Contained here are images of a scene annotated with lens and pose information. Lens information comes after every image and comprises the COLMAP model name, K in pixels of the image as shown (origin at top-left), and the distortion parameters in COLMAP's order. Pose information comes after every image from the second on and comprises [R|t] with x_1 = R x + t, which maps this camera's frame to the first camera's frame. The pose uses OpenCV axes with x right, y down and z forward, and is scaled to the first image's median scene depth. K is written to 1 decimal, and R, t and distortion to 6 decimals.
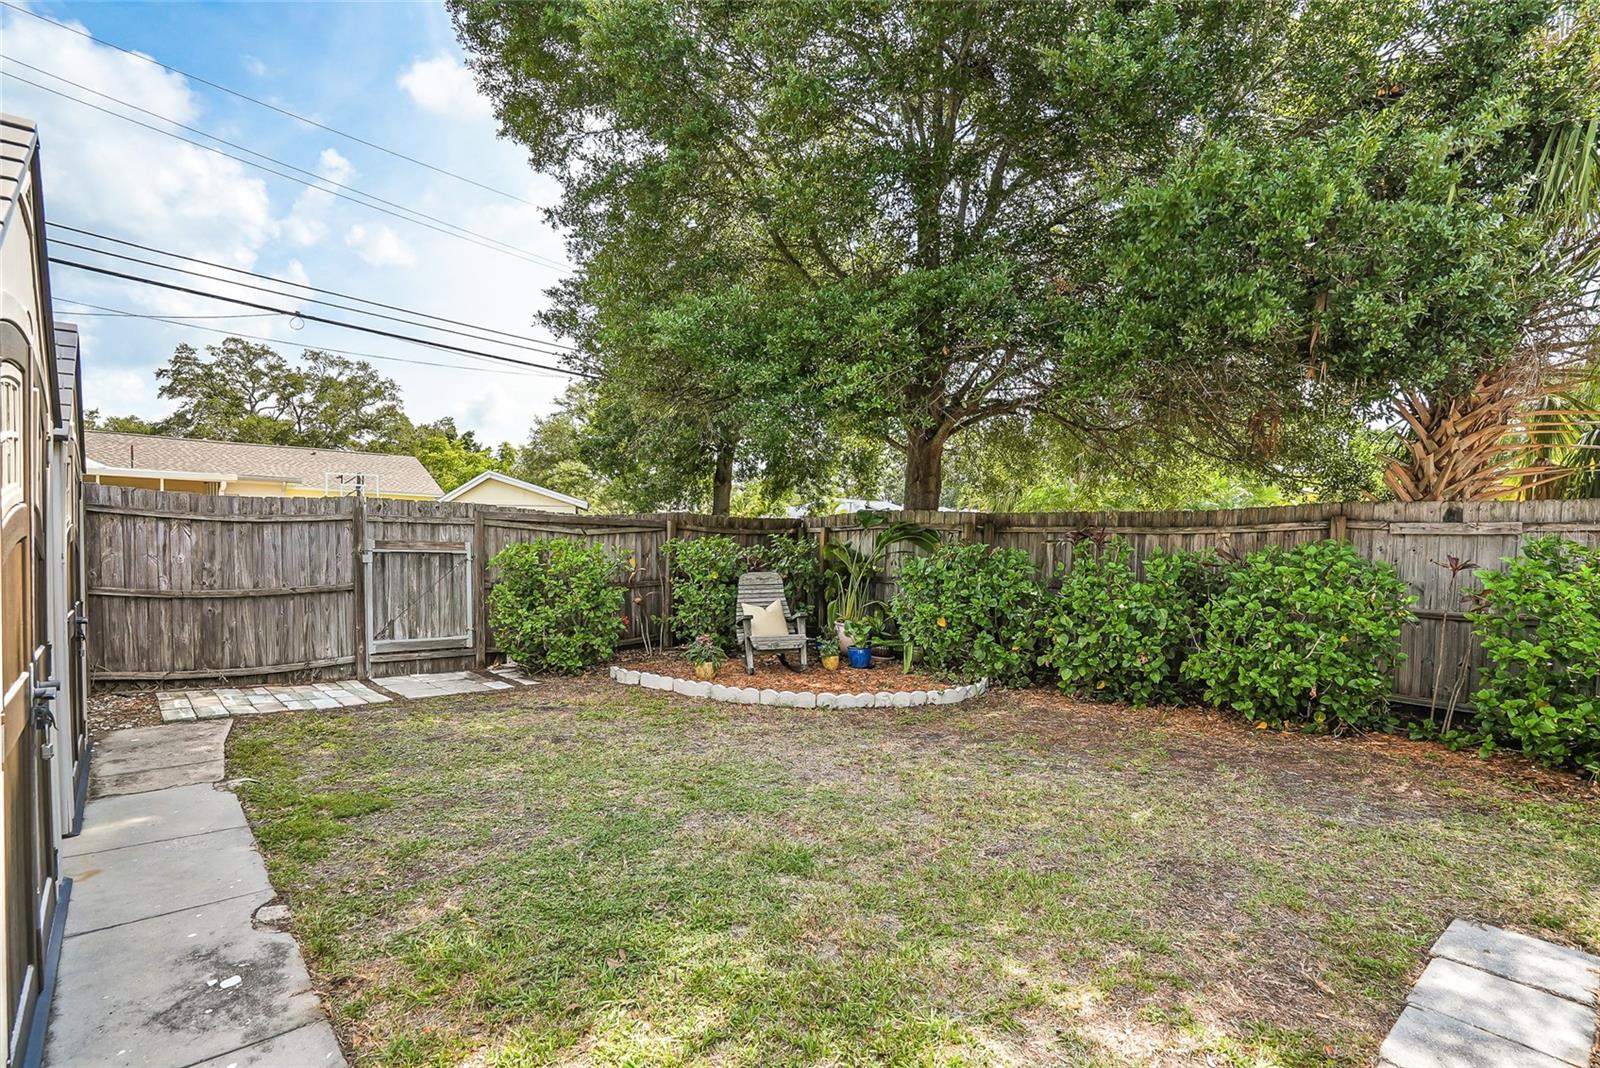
lens RADIAL K [[752.9, 0, 807.7], [0, 752.9, 551.4], [0, 0, 1]] dist [-0.023445, 0.000462]
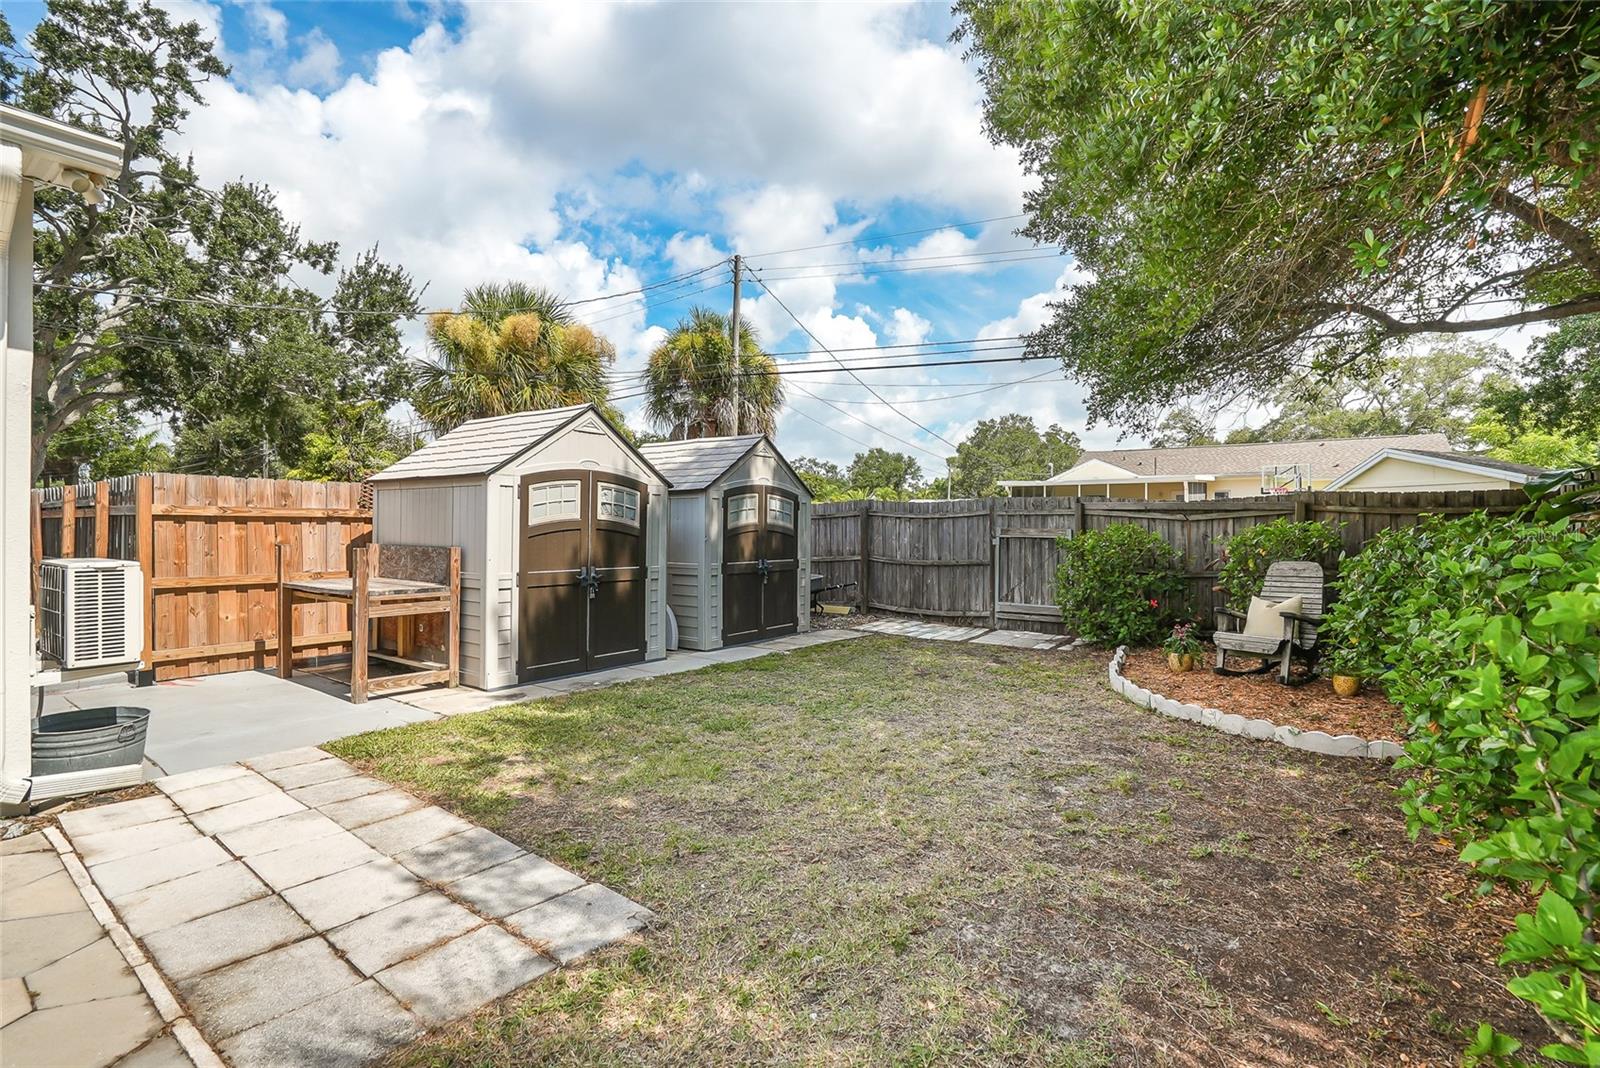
lens RADIAL K [[752.9, 0, 808.0], [0, 752.9, 532.0], [0, 0, 1]] dist [-0.023445, 0.000462]
pose [[0.216048, -0.009054, -0.976341, 0.672667], [-0.004541, 0.999937, -0.010278, 0.006884], [0.976372, 0.006654, 0.215993, 0.352131]]
